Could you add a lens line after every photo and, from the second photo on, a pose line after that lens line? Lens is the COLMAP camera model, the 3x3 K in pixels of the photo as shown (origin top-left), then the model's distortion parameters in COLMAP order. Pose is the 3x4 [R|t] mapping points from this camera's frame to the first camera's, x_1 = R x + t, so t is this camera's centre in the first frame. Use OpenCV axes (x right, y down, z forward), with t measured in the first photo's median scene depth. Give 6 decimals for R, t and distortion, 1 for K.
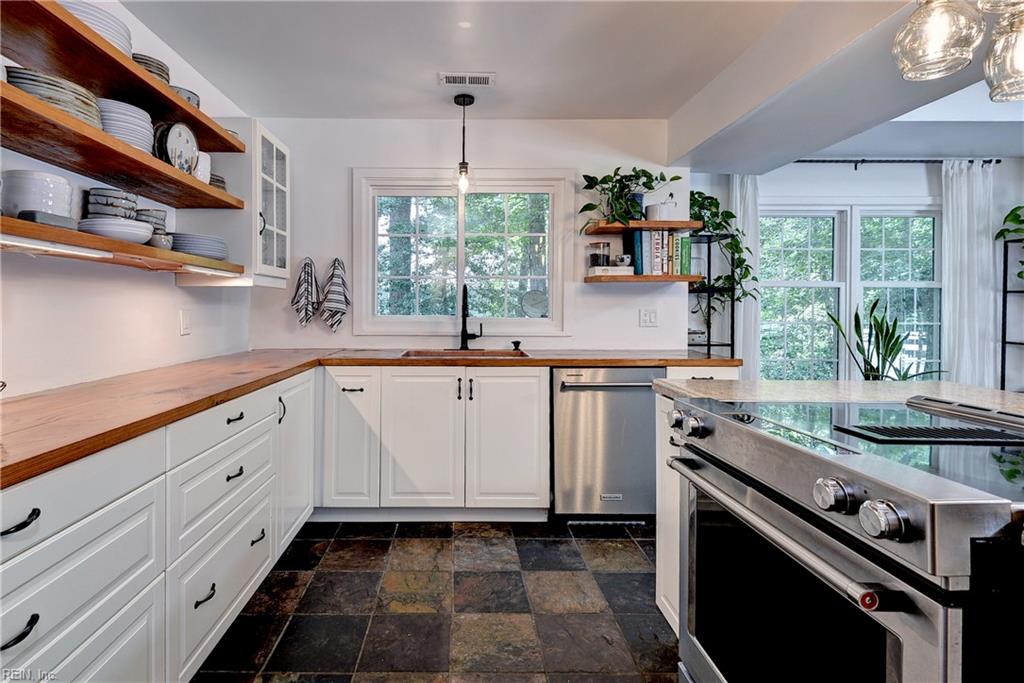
lens RADIAL K [[487.7, 0, 460.1], [0, 487.7, 316.5], [0, 0, 1]] dist [-0.003149, -0.005955]
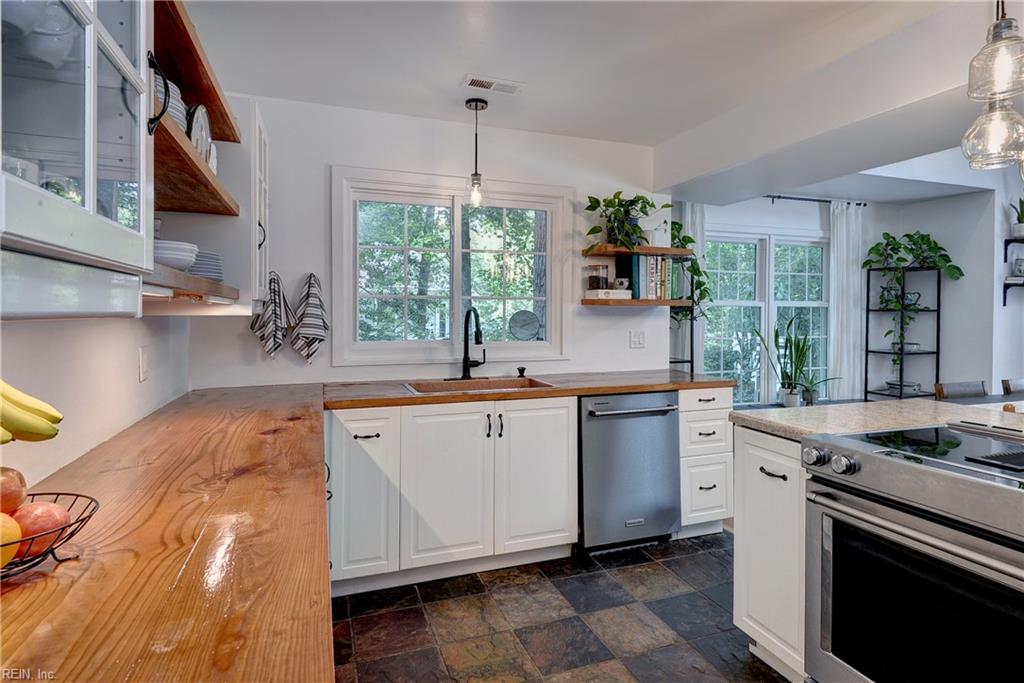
lens RADIAL K [[529.2, 0, 514.9], [0, 529.2, 321.9], [0, 0, 1]] dist [-0.005892, -0.000458]
pose [[0.939872, -0.005012, 0.341489, -0.248487], [0.004373, 0.999987, 0.002640, -0.040702], [-0.341498, -0.000988, 0.939882, 0.049560]]
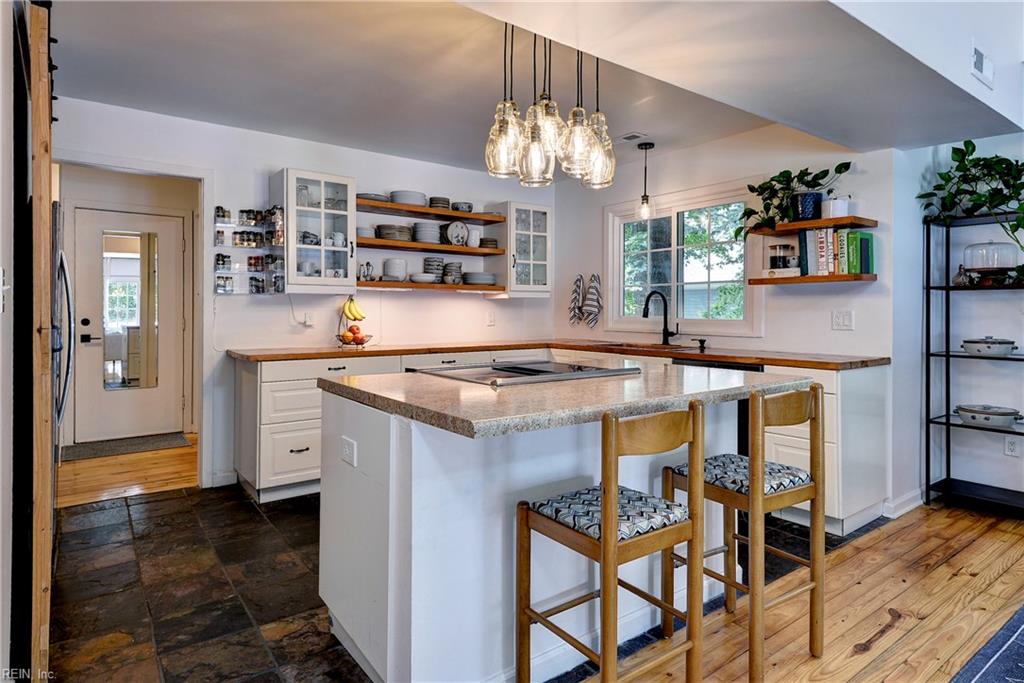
lens RADIAL K [[576.3, 0, 494.6], [0, 576.3, 312.5], [0, 0, 1]] dist [0.000027, -0.000041]
pose [[0.581648, 0.000276, -0.813441, 0.948102], [-0.009639, 0.999932, -0.006553, 0.001716], [0.813384, 0.011652, 0.581611, -0.176883]]
